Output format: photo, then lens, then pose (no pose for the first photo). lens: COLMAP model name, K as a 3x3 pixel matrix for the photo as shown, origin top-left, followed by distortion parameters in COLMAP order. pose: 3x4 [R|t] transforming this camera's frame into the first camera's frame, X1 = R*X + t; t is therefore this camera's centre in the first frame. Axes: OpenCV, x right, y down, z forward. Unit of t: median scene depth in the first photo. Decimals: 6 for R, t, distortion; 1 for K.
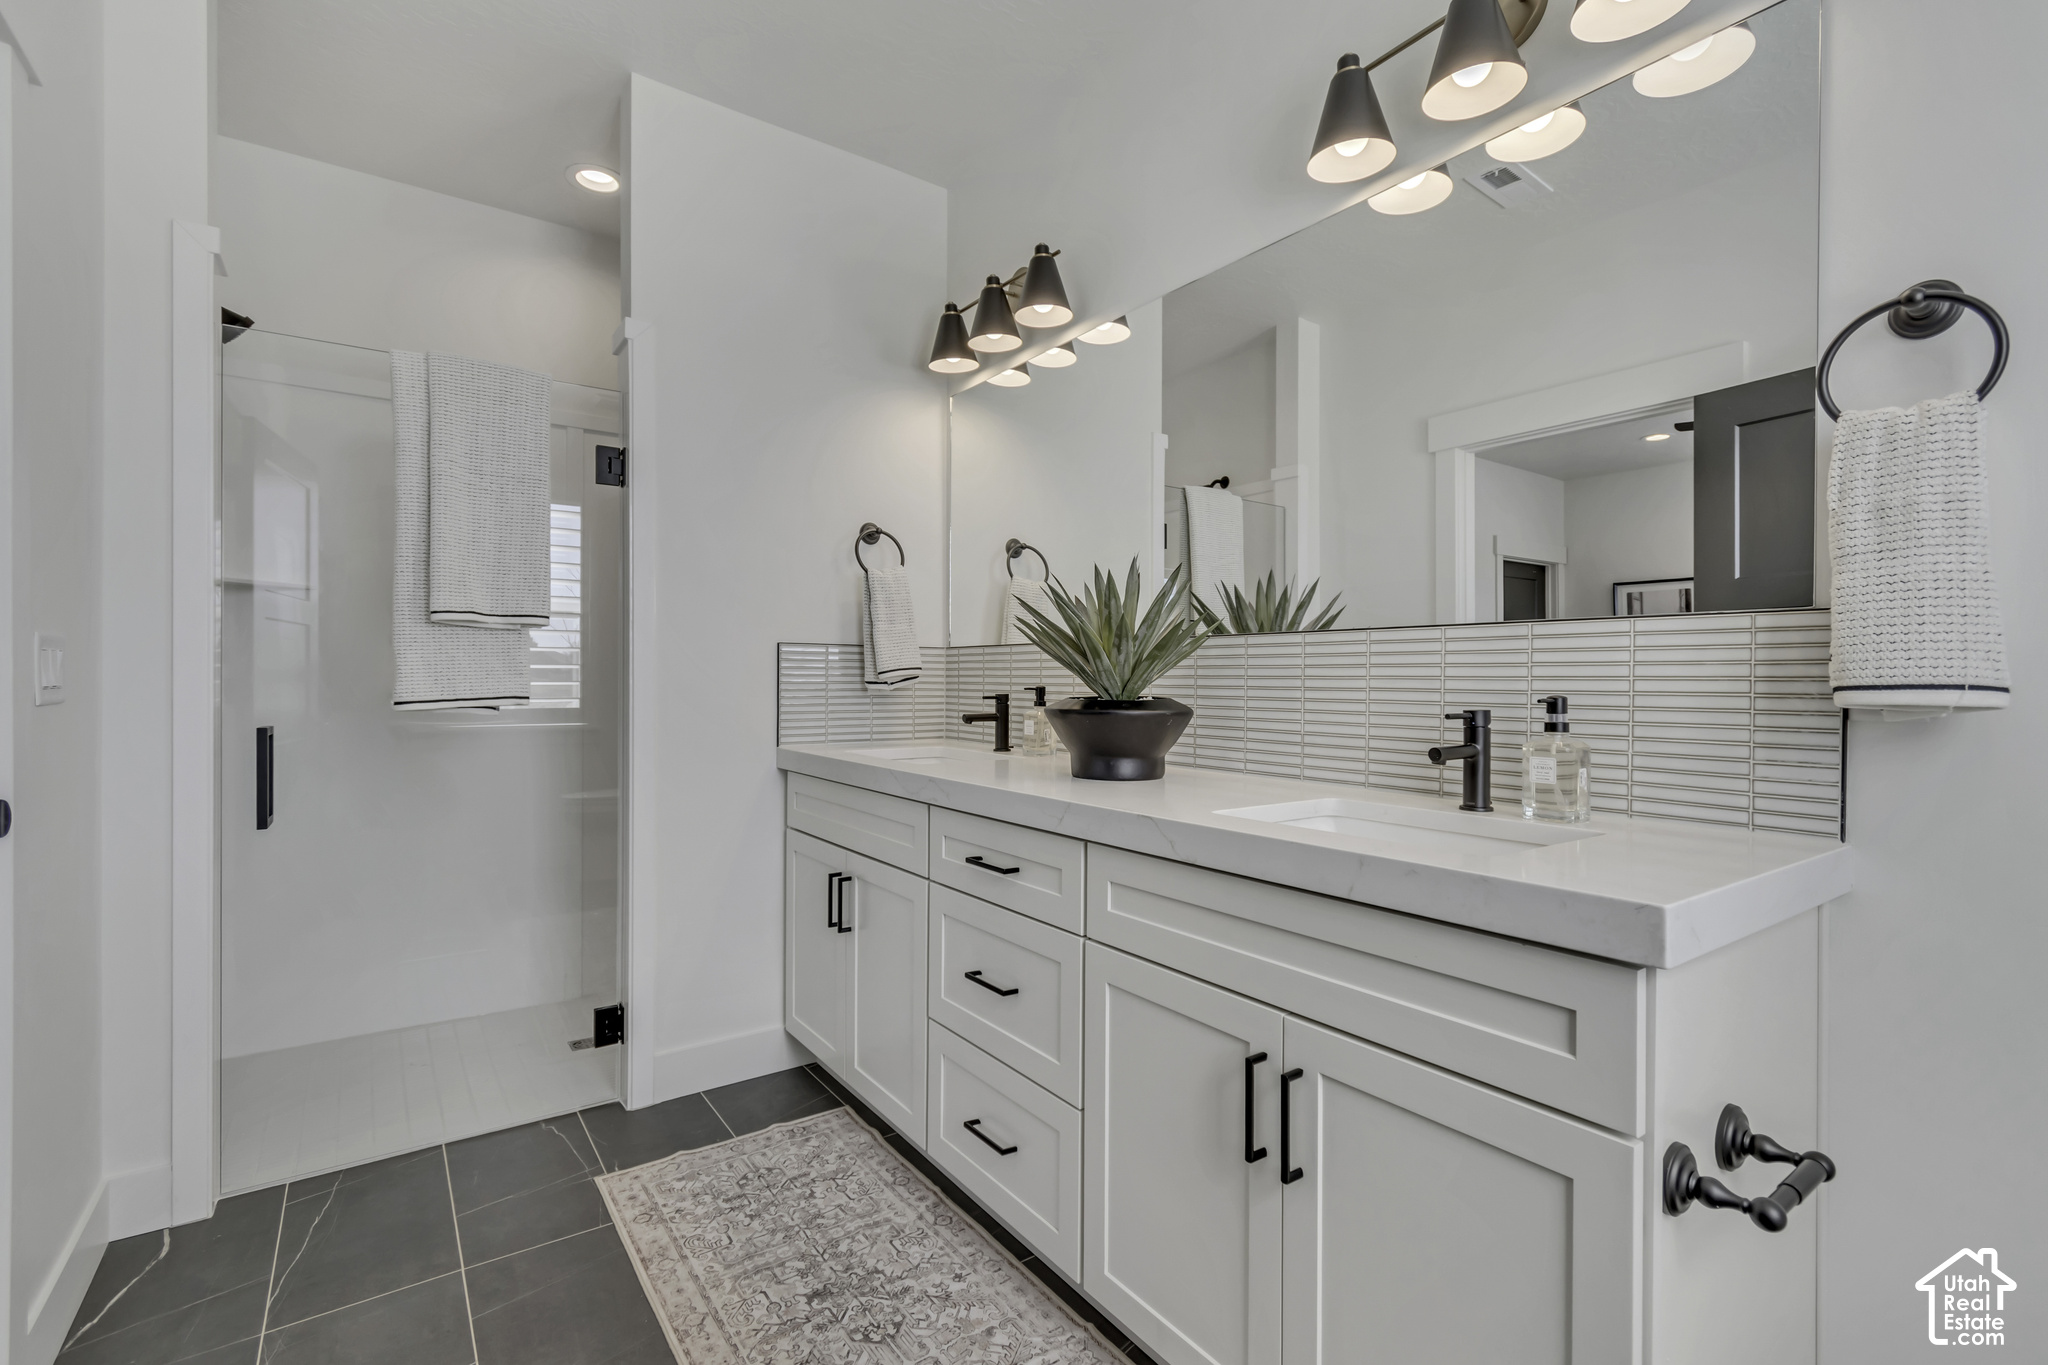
lens RADIAL K [[904.3, 0, 1024.0], [0, 904.3, 682.5], [0, 0, 1]] dist [-0.000171, -0.000120]
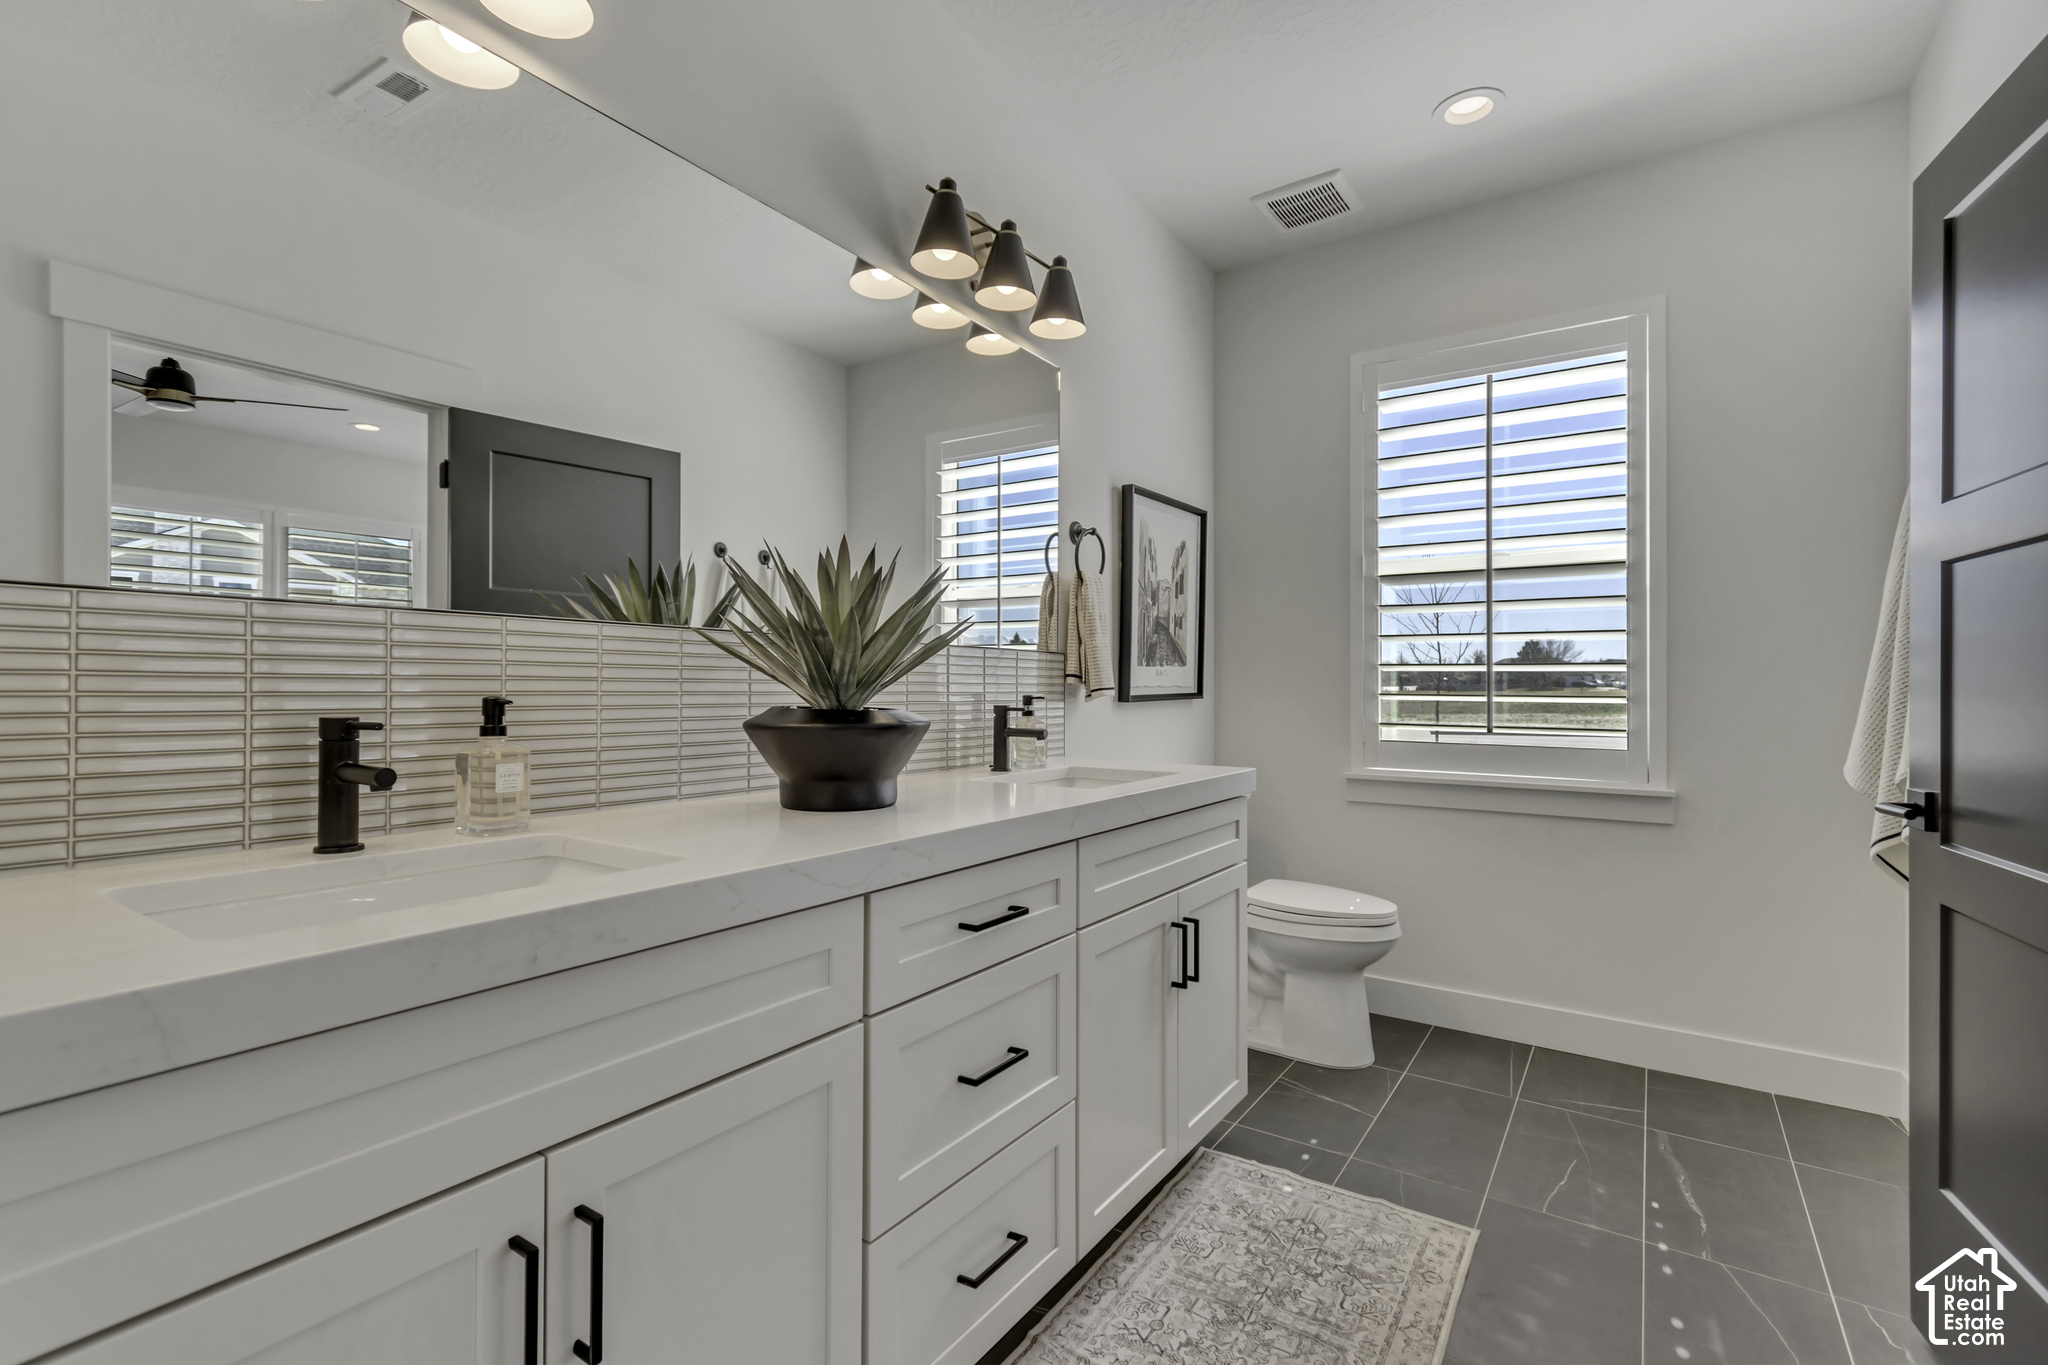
lens RADIAL K [[915.4, 0, 1021.6], [0, 915.4, 673.2], [0, 0, 1]] dist [0.016518, -0.000026]
pose [[-0.350678, 0.003967, 0.936488, -1.050982], [-0.008280, 0.999939, -0.007336, -0.015815], [-0.936459, -0.010326, -0.350624, 1.585625]]
